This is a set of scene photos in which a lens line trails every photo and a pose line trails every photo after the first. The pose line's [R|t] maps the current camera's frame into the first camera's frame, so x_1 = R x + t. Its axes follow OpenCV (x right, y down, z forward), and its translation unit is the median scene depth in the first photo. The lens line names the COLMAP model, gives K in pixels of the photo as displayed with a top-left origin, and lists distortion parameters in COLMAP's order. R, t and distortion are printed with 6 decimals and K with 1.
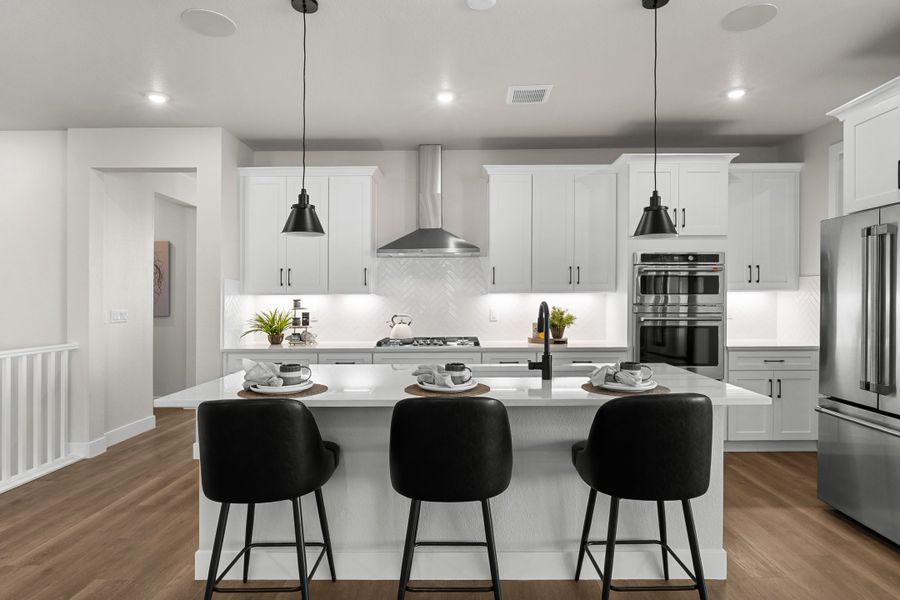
lens RADIAL K [[499.3, 0, 450.0], [0, 499.3, 300.0], [0, 0, 1]] dist [0.001412, 0.000114]
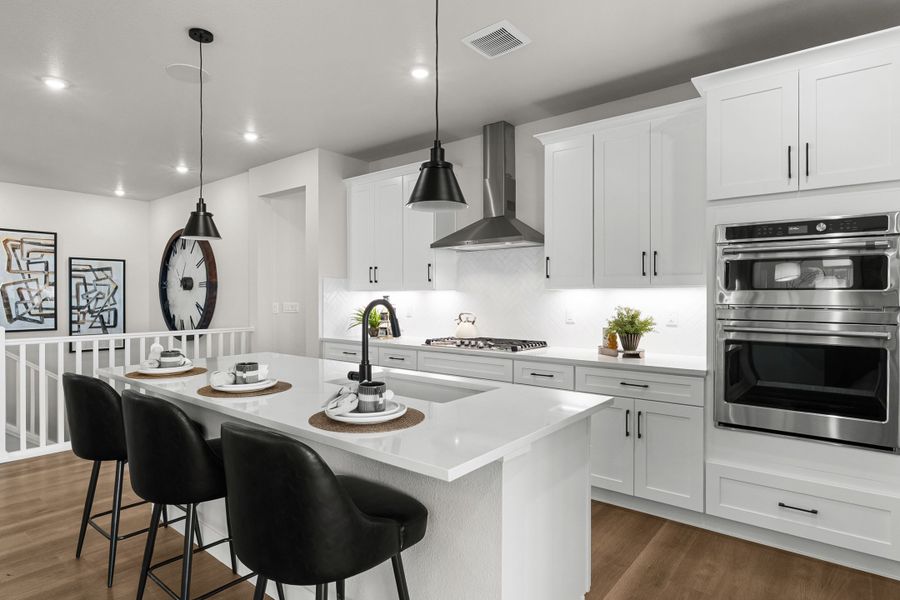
lens RADIAL K [[497.2, 0, 432.8], [0, 497.2, 299.2], [0, 0, 1]] dist [-0.002421, 0.000519]
pose [[0.777847, 0.009500, -0.628382, 0.455291], [-0.005916, 0.999952, 0.007795, -0.002226], [0.628426, -0.002346, 0.777866, 0.248350]]
